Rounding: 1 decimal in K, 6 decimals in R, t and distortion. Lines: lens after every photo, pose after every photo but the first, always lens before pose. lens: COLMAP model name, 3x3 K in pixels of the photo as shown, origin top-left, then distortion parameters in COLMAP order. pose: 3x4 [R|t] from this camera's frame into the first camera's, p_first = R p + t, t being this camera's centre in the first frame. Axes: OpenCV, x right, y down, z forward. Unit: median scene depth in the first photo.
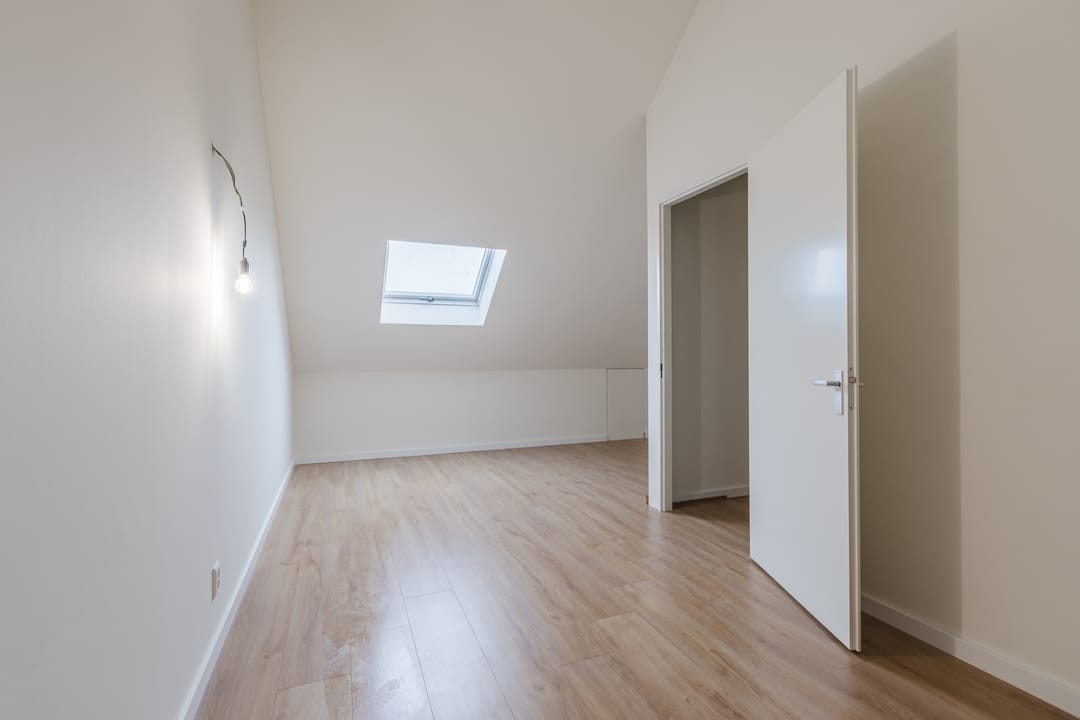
lens RADIAL K [[508.5, 0, 540.3], [0, 508.5, 358.1], [0, 0, 1]] dist [-0.000167, -0.001396]
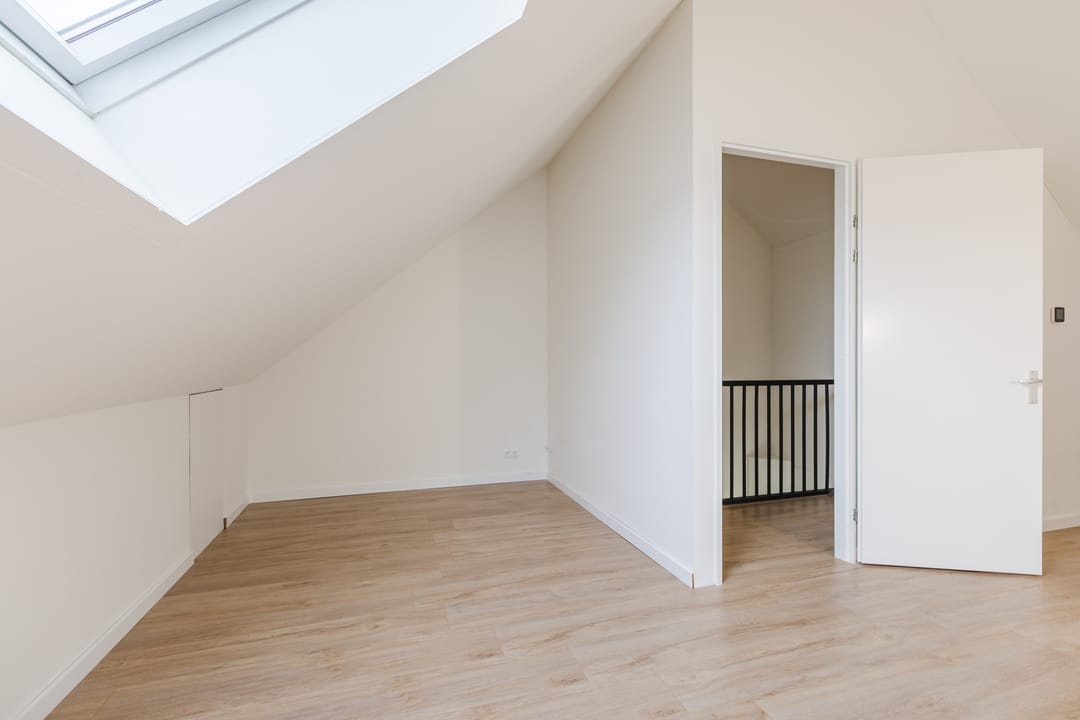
lens RADIAL K [[487.2, 0, 540.4], [0, 487.2, 359.8], [0, 0, 1]] dist [-0.000644, -0.000028]
pose [[0.064092, -0.002007, 0.997942, -0.479949], [0.001235, 0.999997, 0.001932, -0.006950], [-0.997943, 0.001108, 0.064095, 1.308870]]
